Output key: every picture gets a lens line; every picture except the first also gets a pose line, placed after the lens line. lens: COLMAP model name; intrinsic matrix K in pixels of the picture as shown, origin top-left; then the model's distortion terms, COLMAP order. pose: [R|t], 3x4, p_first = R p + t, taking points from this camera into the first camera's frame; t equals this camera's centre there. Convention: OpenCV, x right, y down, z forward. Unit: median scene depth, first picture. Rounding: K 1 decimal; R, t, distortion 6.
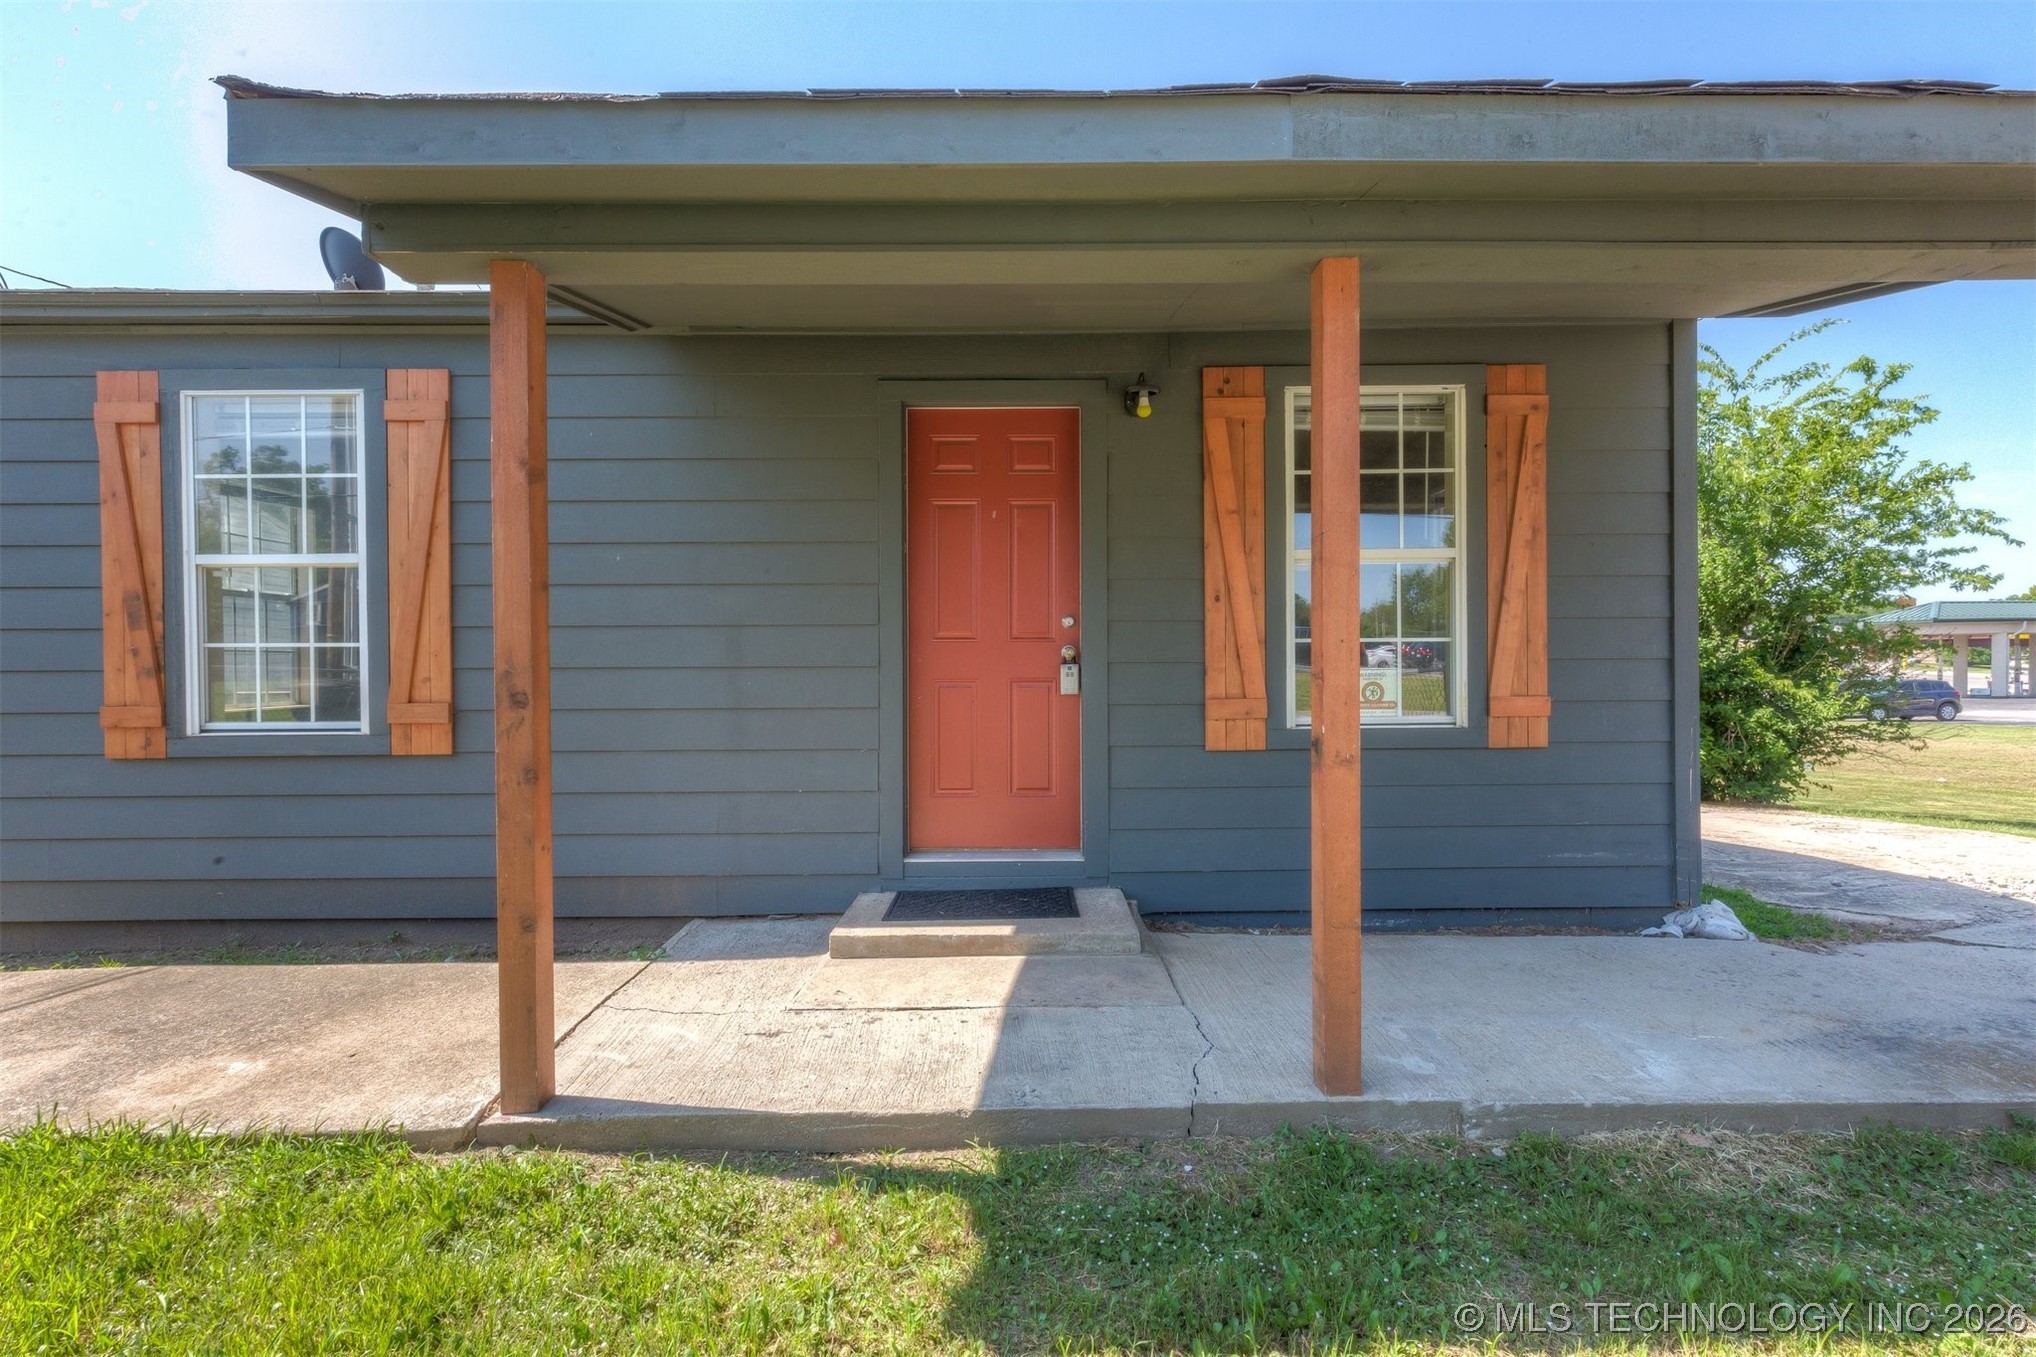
lens RADIAL K [[951.4, 0, 1025.8], [0, 951.4, 677.1], [0, 0, 1]] dist [0.006713, -0.000831]
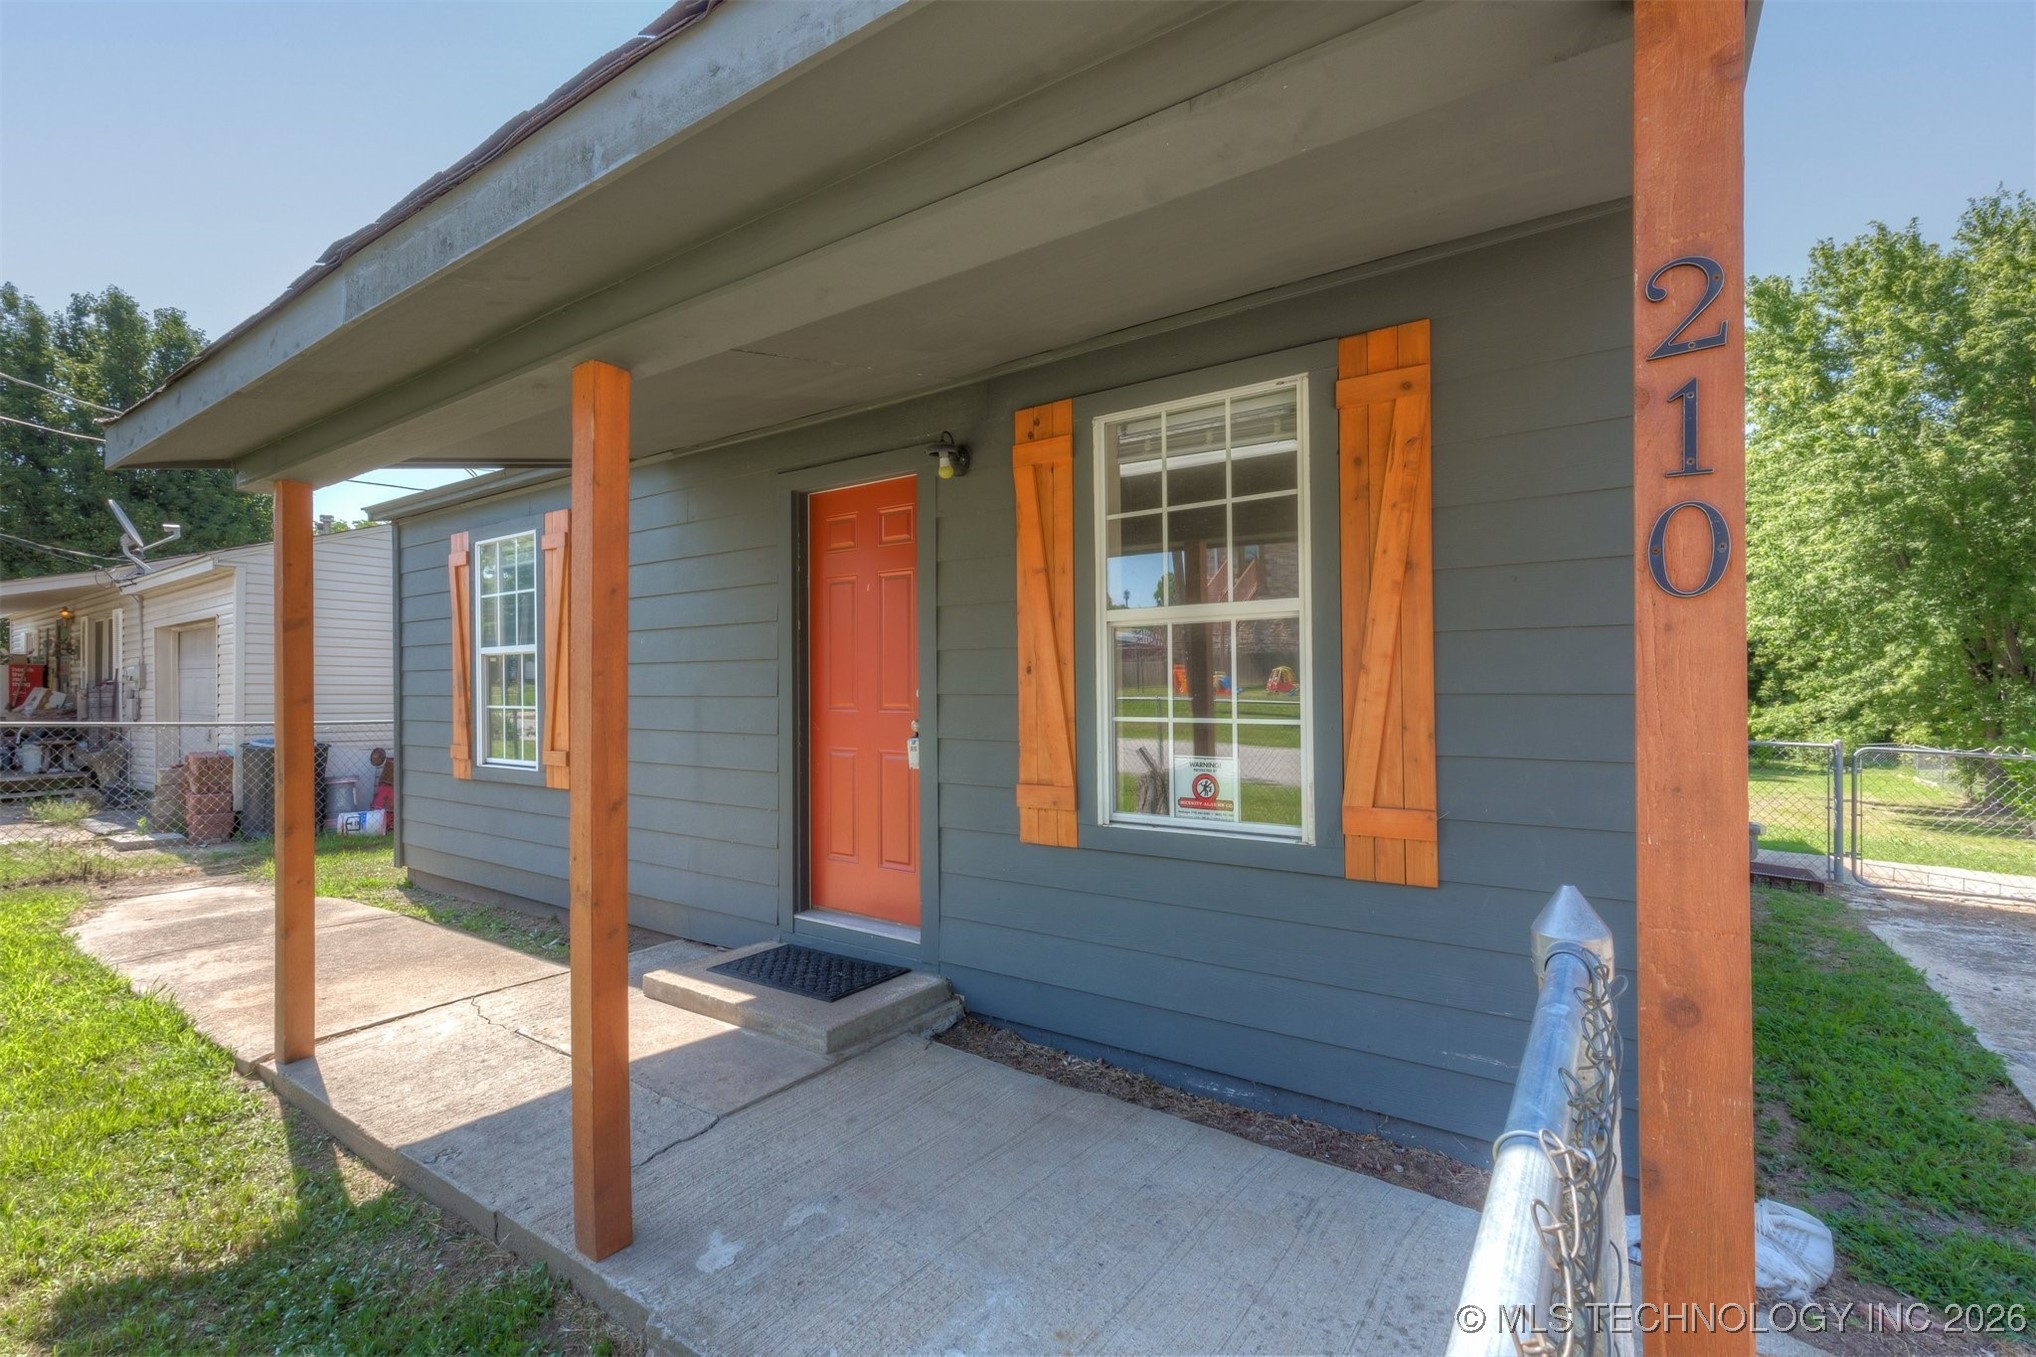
lens RADIAL K [[945.8, 0, 1003.1], [0, 945.8, 668.1], [0, 0, 1]] dist [0.006747, -0.001345]
pose [[0.798189, -0.009725, -0.602329, 0.709697], [0.000642, 0.999883, -0.015292, -0.071012], [0.602407, 0.011820, 0.798102, 0.287583]]
